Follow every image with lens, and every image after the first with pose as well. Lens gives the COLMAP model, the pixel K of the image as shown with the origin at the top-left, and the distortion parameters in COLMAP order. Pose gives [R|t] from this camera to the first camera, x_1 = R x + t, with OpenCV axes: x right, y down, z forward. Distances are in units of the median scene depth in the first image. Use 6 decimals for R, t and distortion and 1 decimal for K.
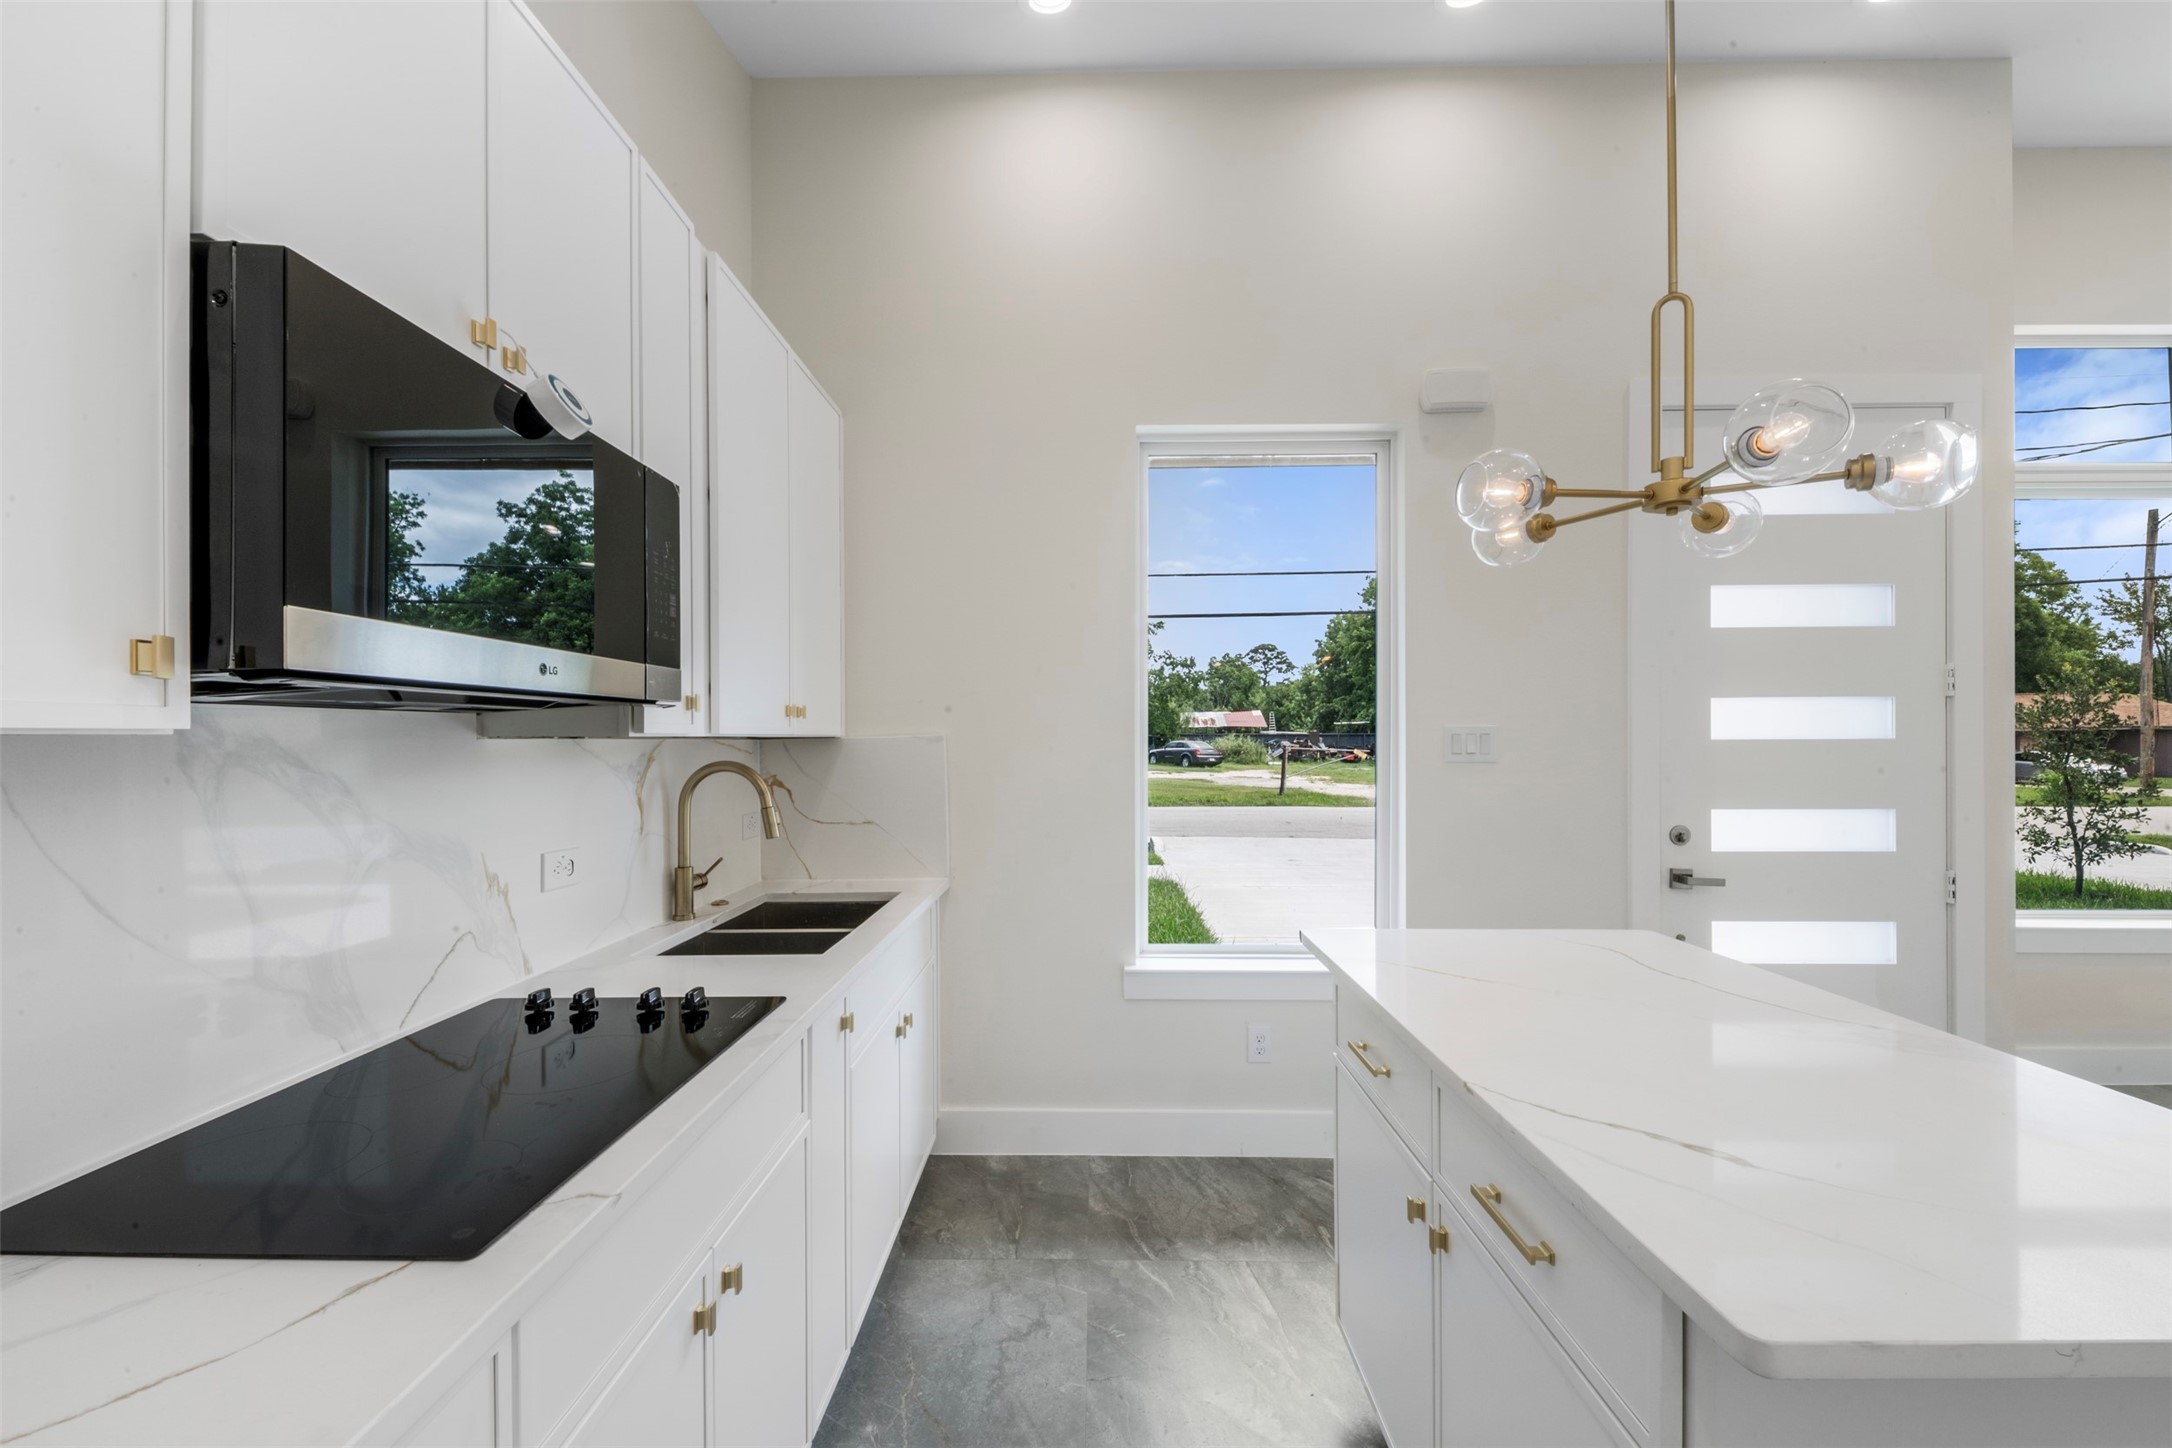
lens RADIAL K [[846.6, 0, 1086.0], [0, 846.6, 738.0], [0, 0, 1]] dist [0.016246, -0.002760]
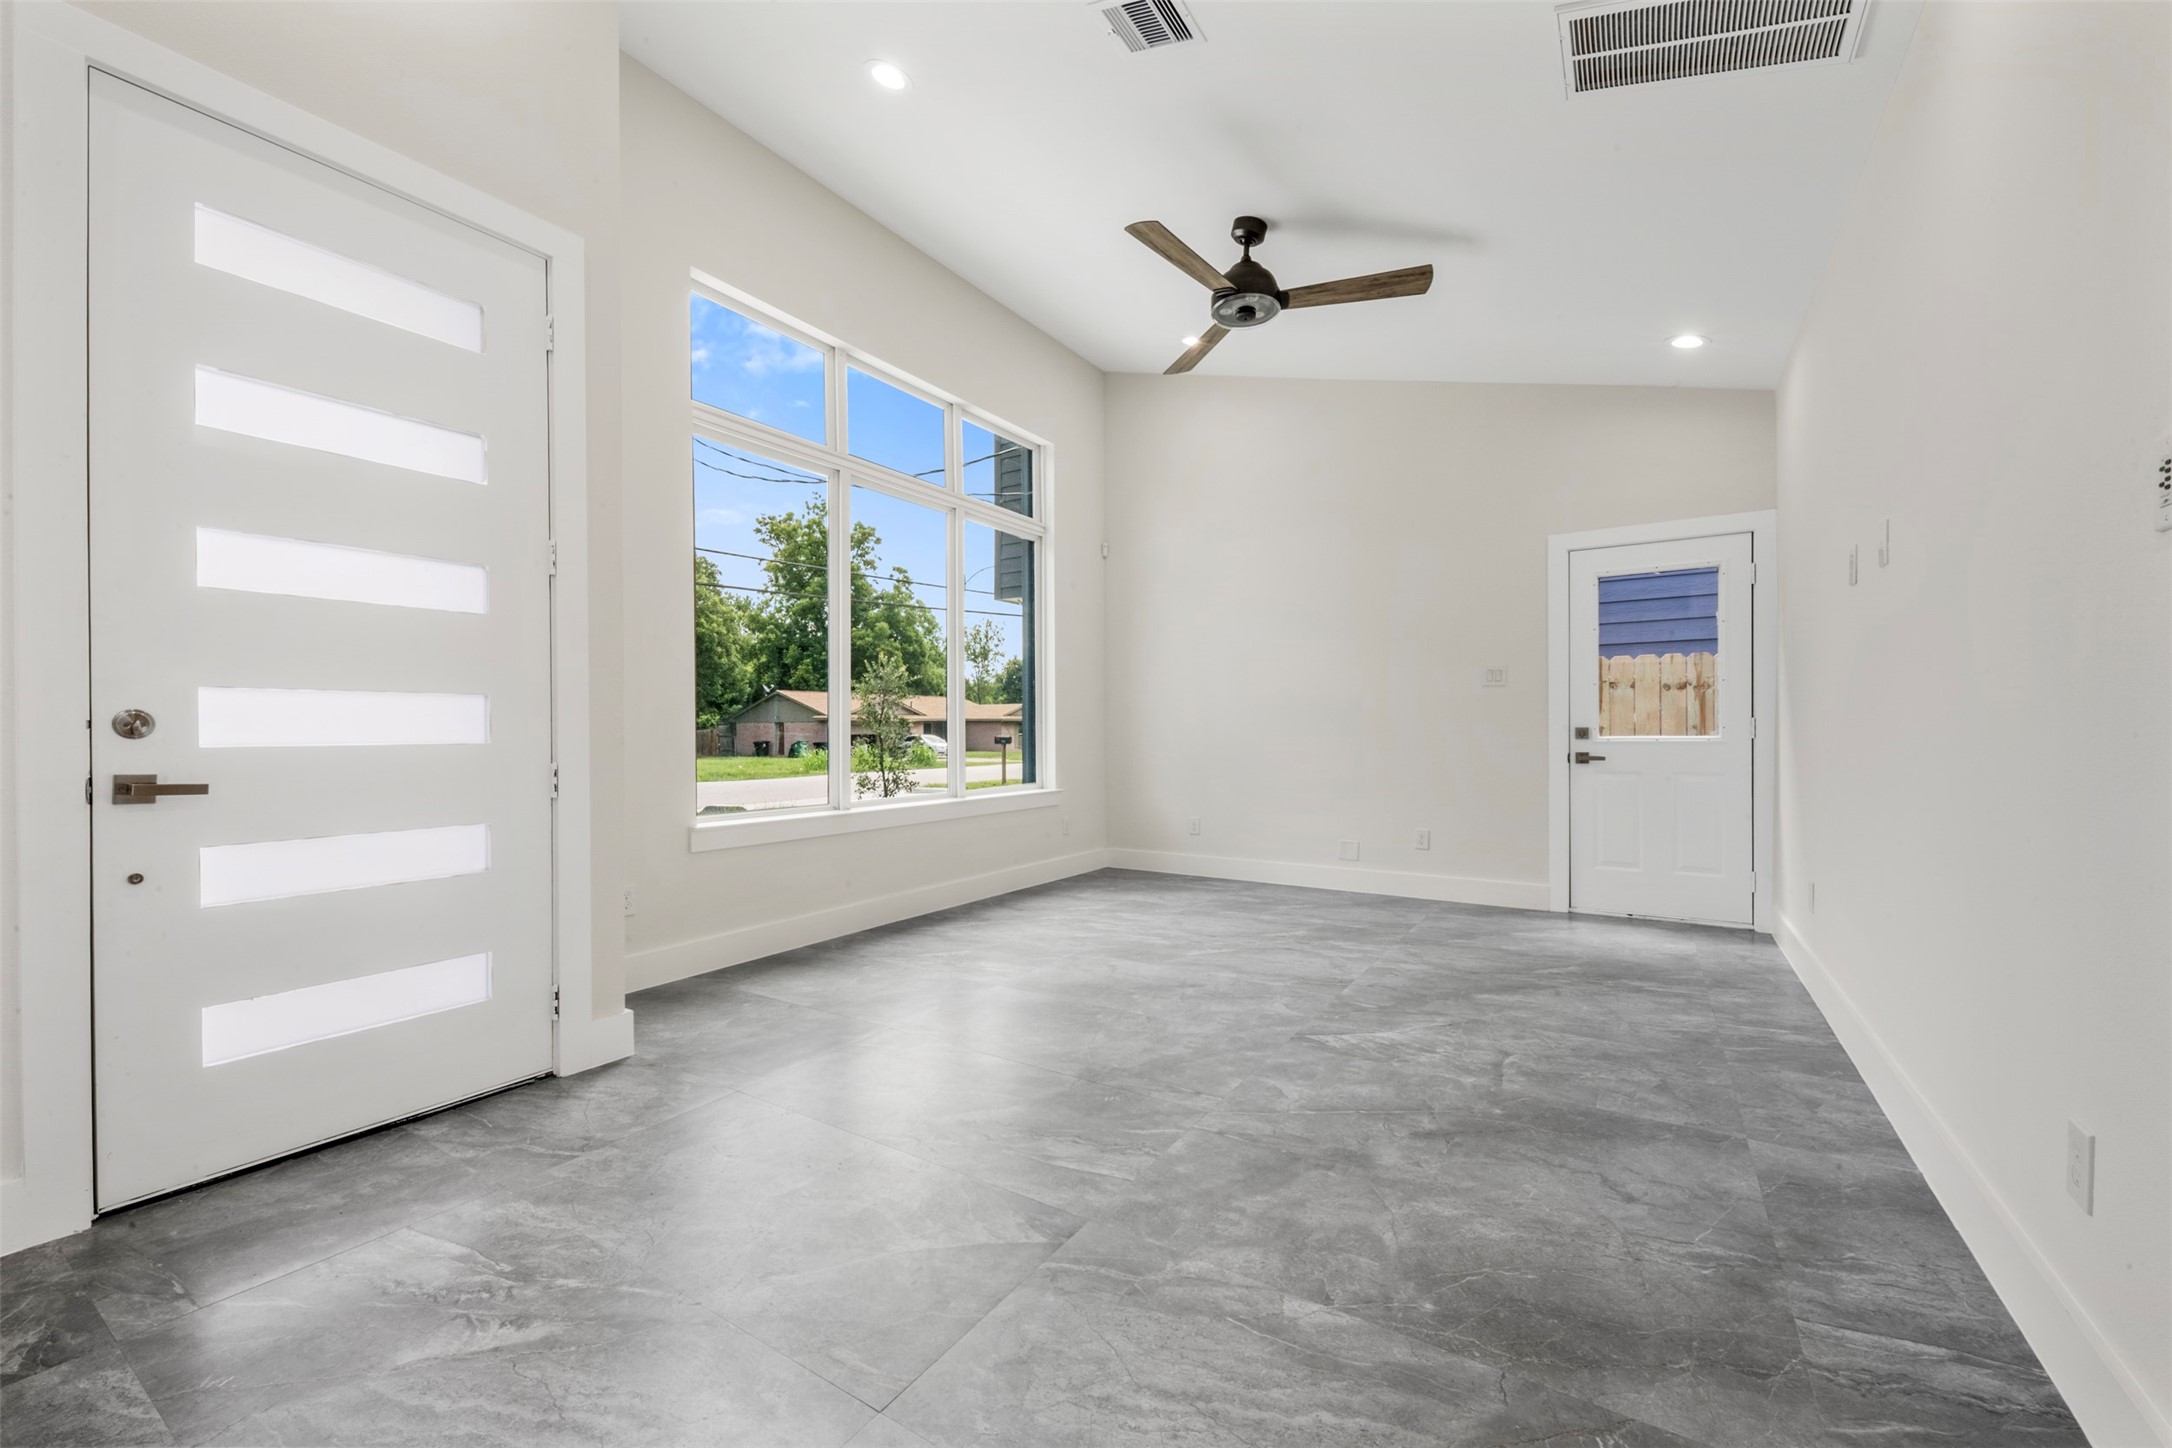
lens RADIAL K [[846.6, 0, 1082.2], [0, 846.6, 732.4], [0, 0, 1]] dist [0.016246, -0.002760]
pose [[0.531329, -0.002425, 0.847162, 0.567395], [0.001619, 0.999997, 0.001847, 0.129754], [-0.847164, 0.000390, 0.531332, 0.023812]]
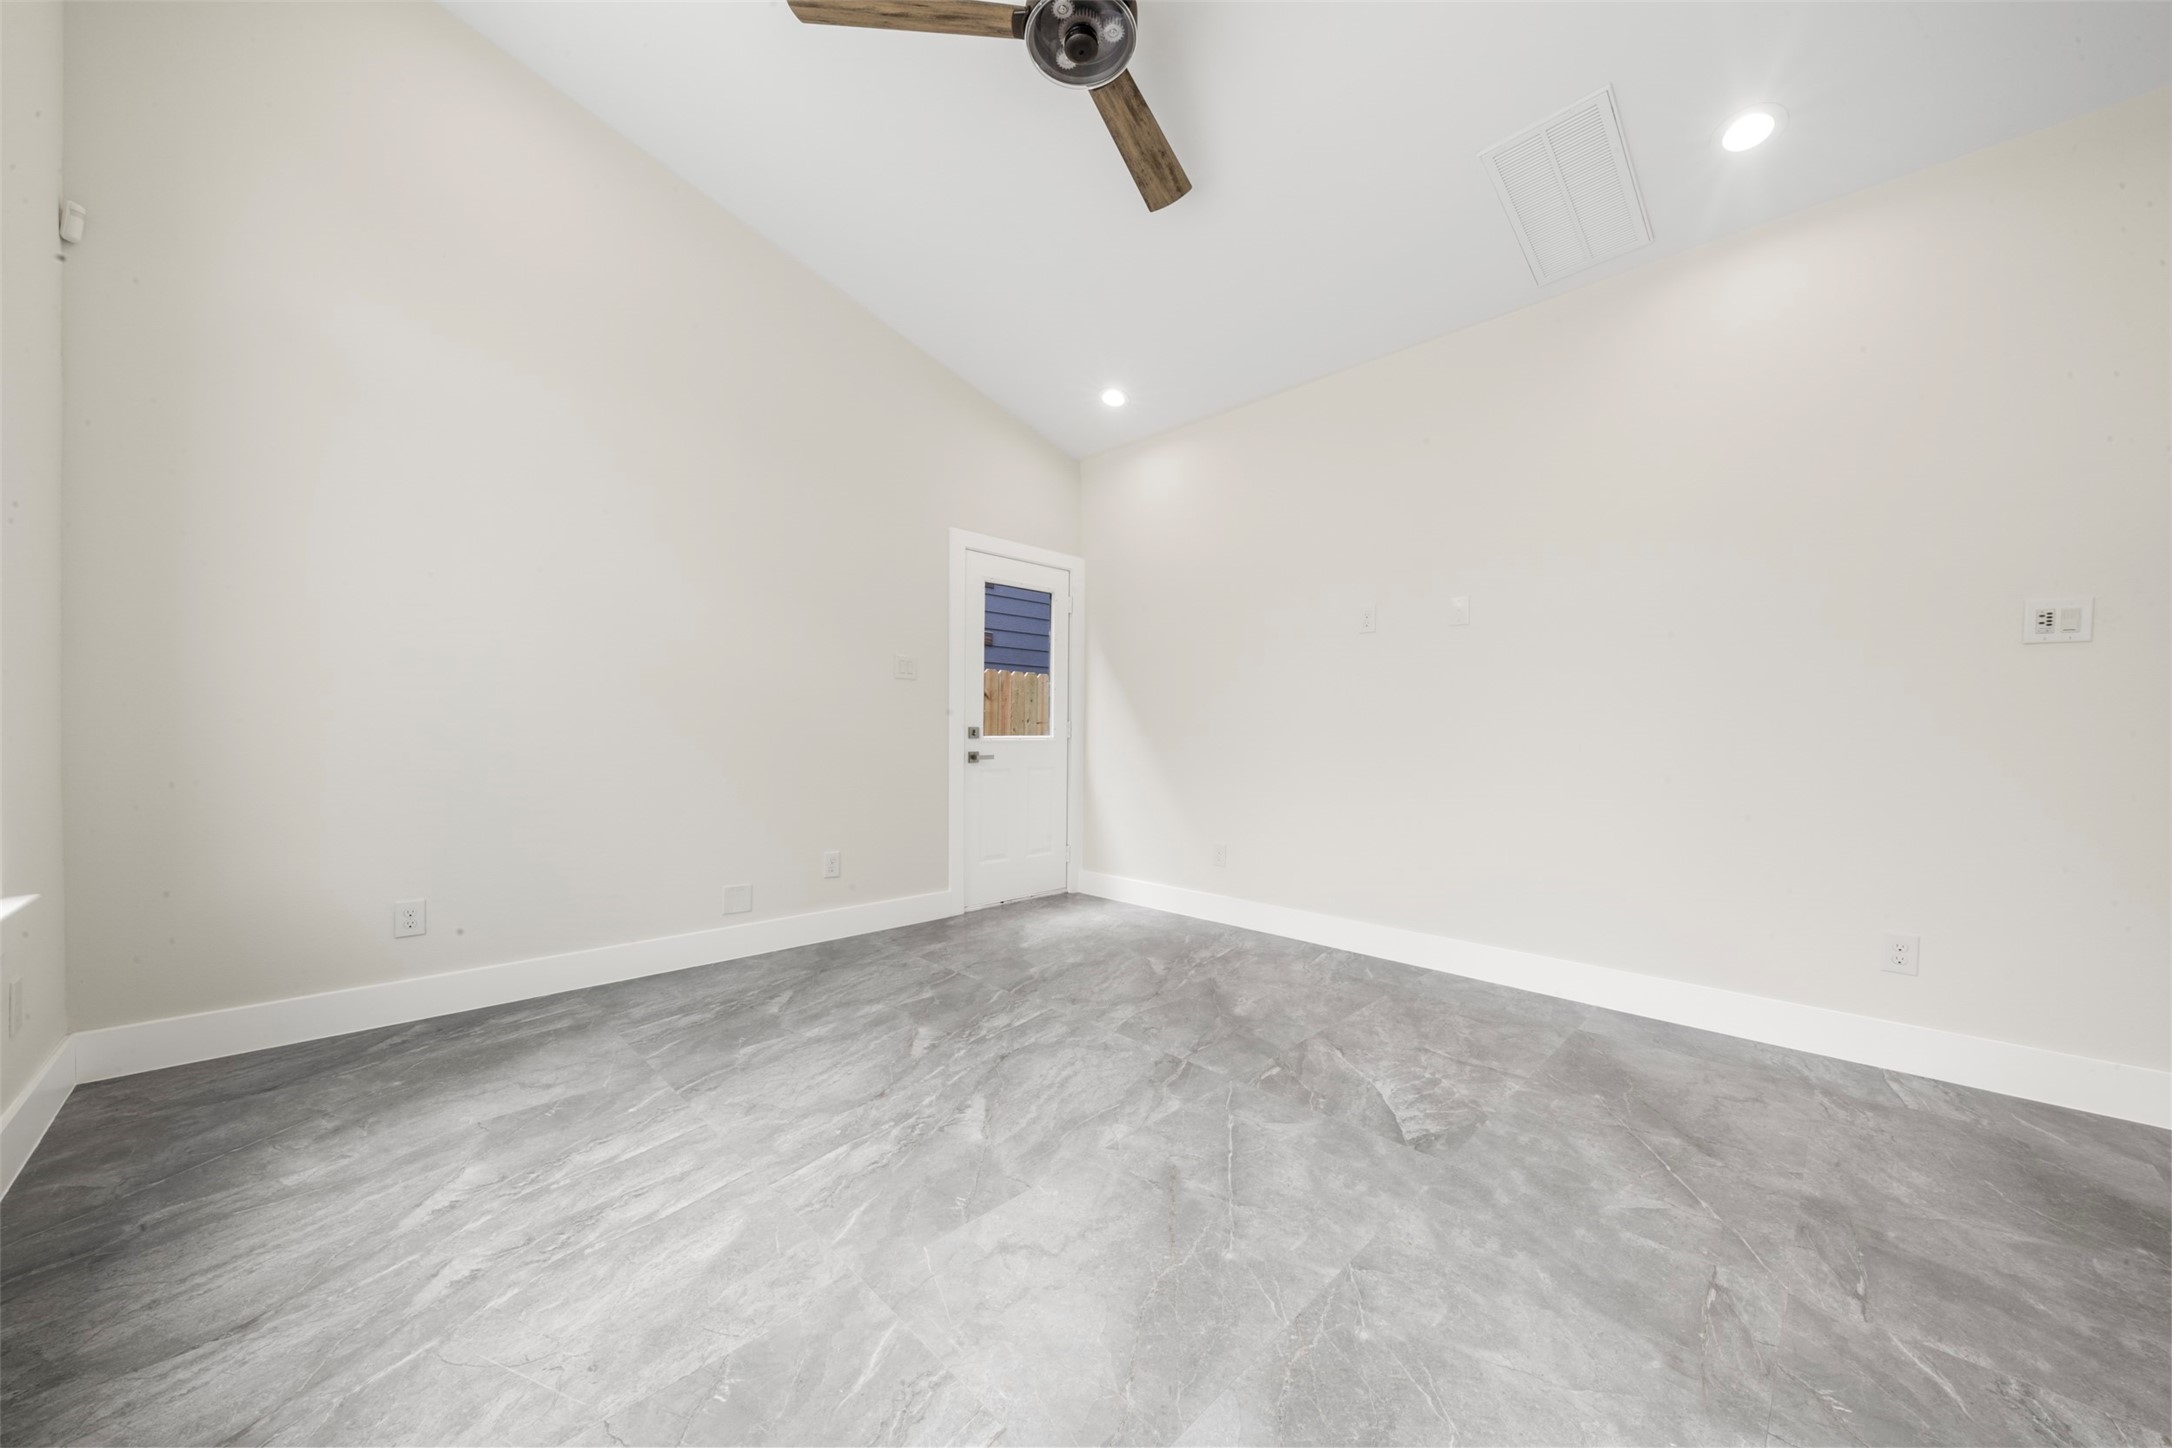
lens RADIAL K [[774.4, 0, 1079.5], [0, 774.4, 726.0], [0, 0, 1]] dist [0.015051, -0.005683]
pose [[-0.713919, 0.000993, 0.700227, 1.361209], [-0.009207, 0.999899, -0.010804, 0.139788], [-0.700168, -0.014160, -0.713838, 1.136425]]
